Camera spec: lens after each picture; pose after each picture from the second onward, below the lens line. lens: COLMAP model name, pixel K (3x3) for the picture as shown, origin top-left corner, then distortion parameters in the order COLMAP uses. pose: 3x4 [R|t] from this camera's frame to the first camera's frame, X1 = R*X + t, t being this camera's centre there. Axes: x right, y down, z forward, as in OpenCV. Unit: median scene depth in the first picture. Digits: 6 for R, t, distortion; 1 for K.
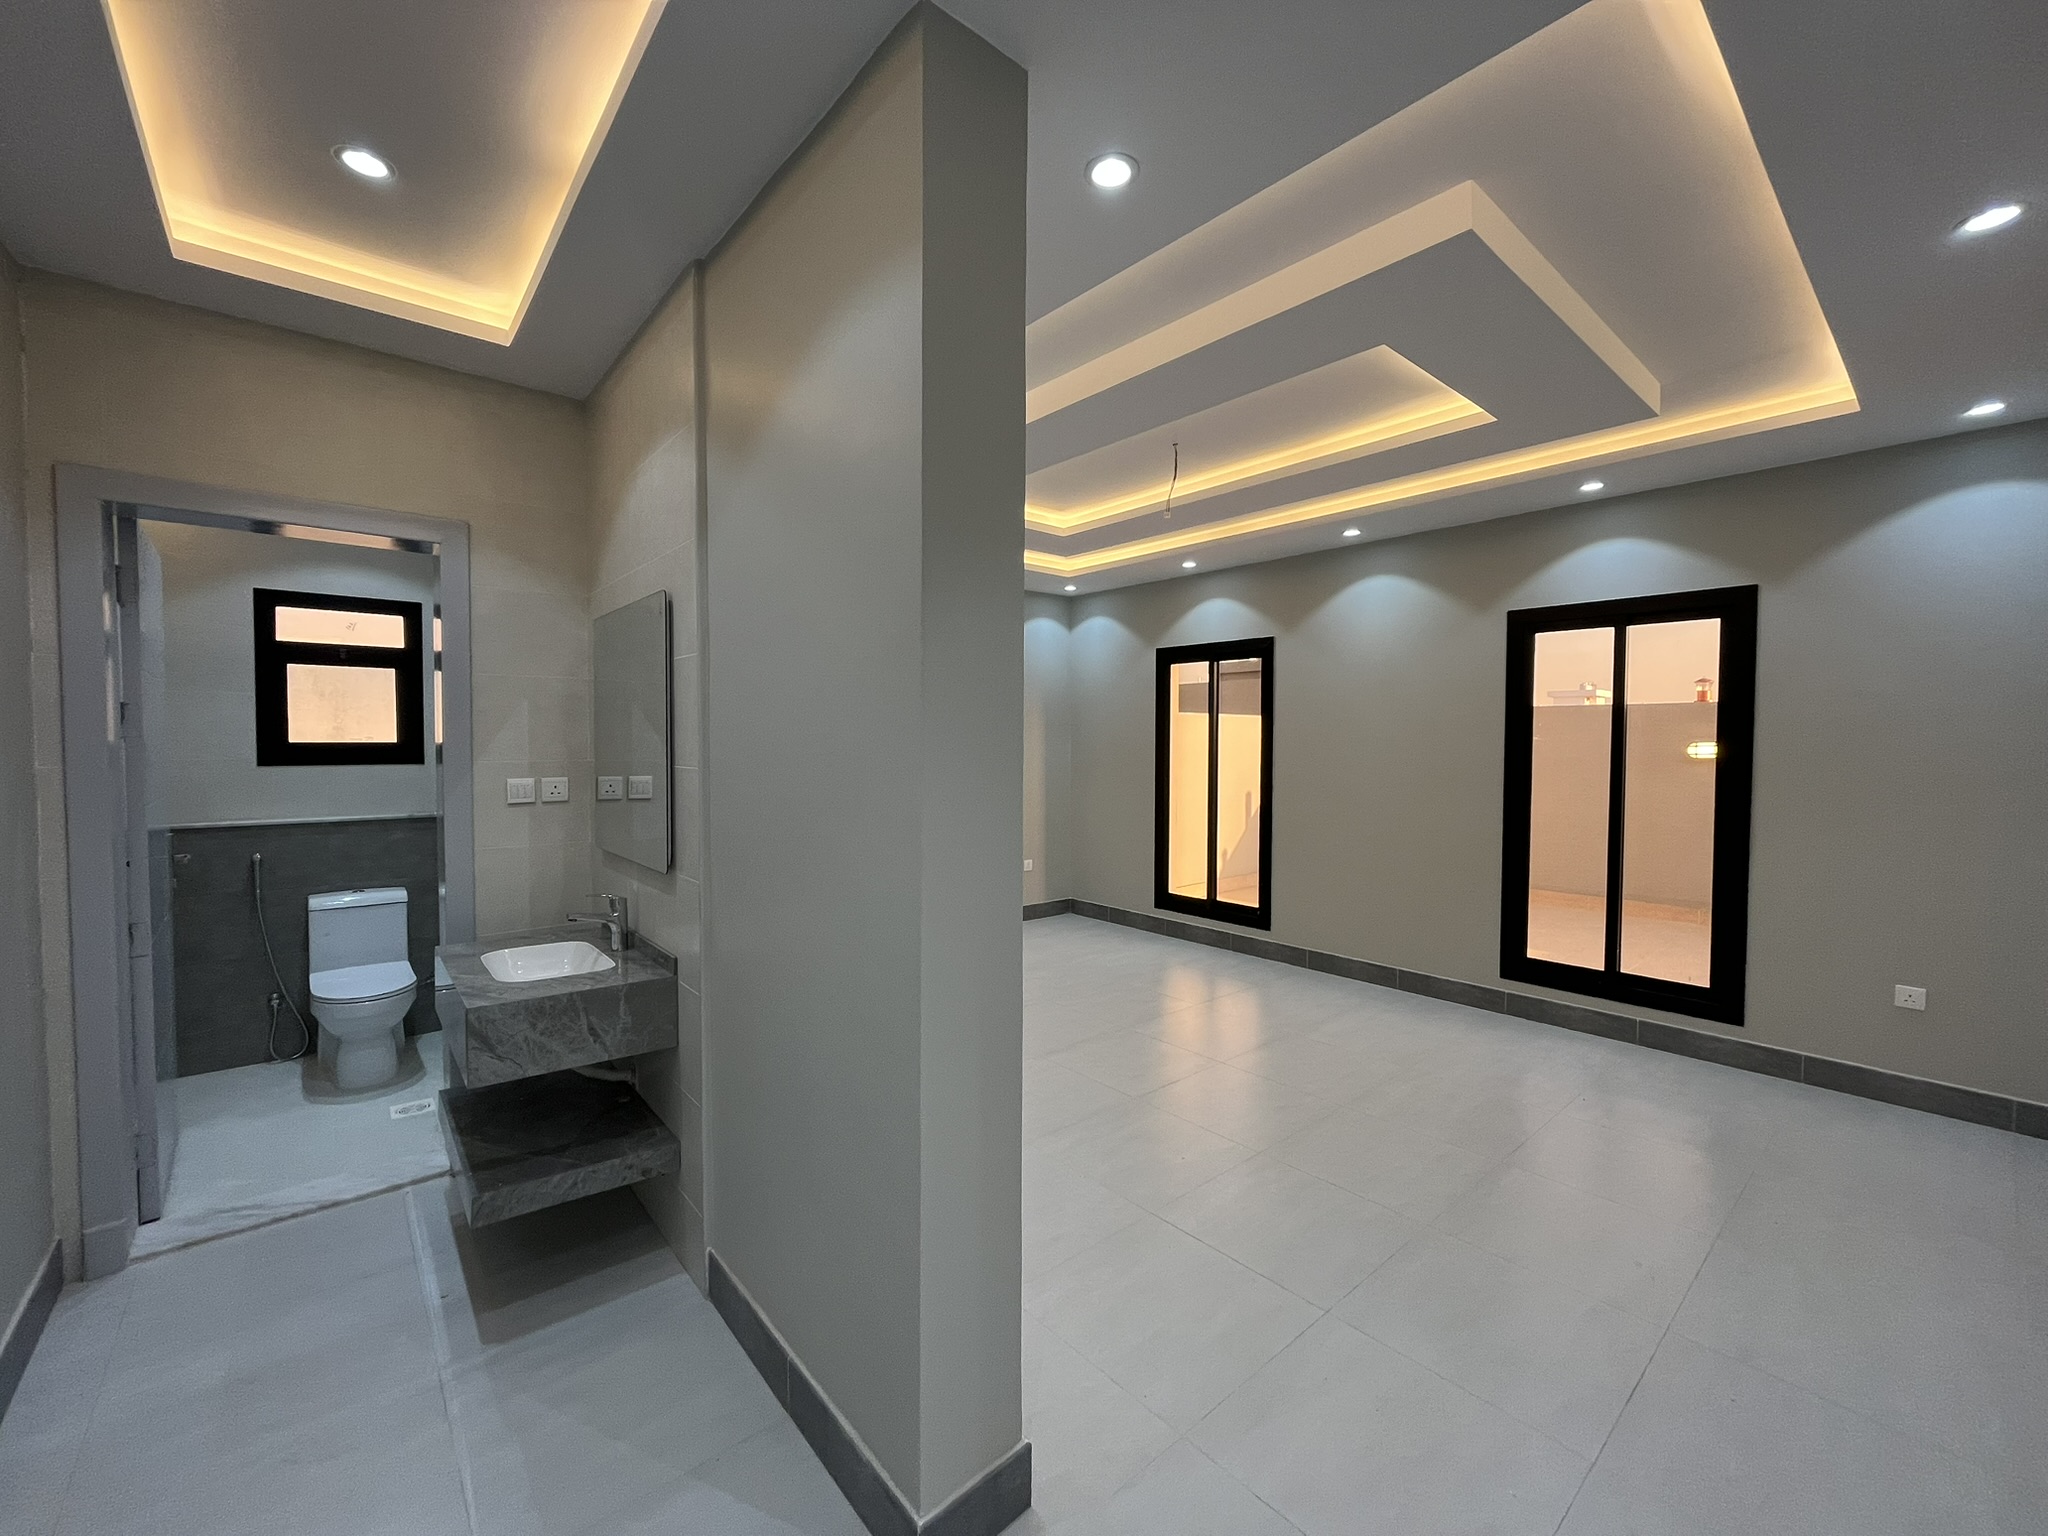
lens RADIAL K [[825.8, 0, 1014.1], [0, 825.8, 751.2], [0, 0, 1]] dist [0.000844, -0.000281]
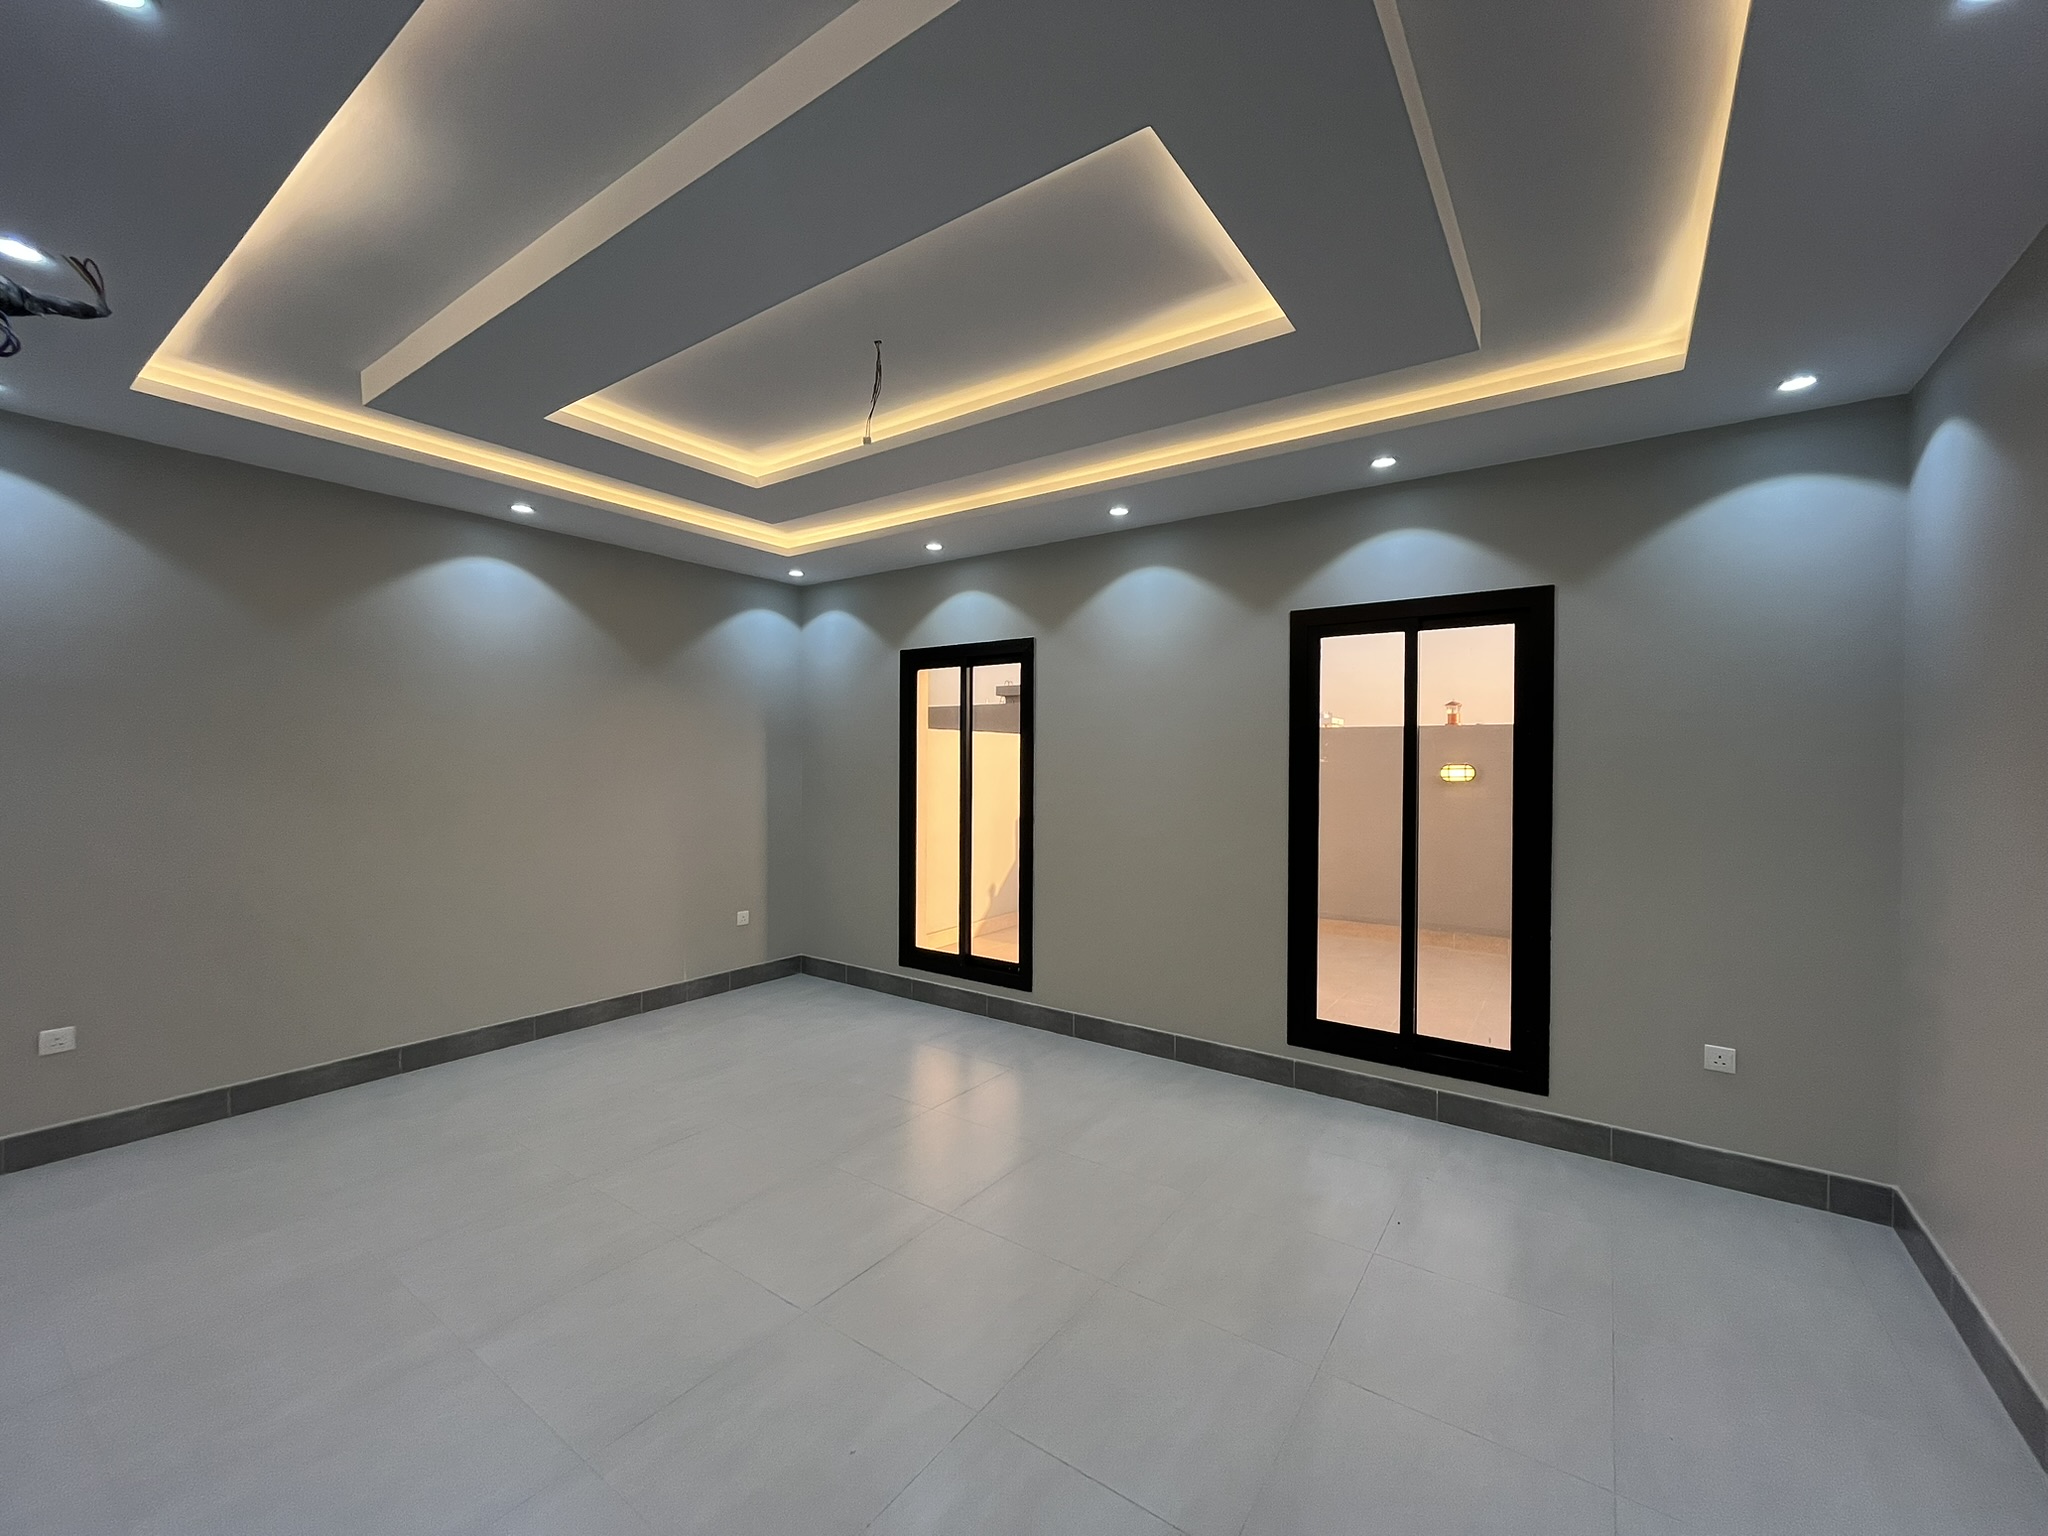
lens RADIAL K [[825.8, 0, 1023.1], [0, 825.8, 766.3], [0, 0, 1]] dist [0.000844, -0.000281]
pose [[0.963557, -0.009460, 0.267335, 0.104059], [0.008911, 0.999955, 0.003264, -0.015360], [-0.267354, -0.000763, 0.963598, 0.258245]]
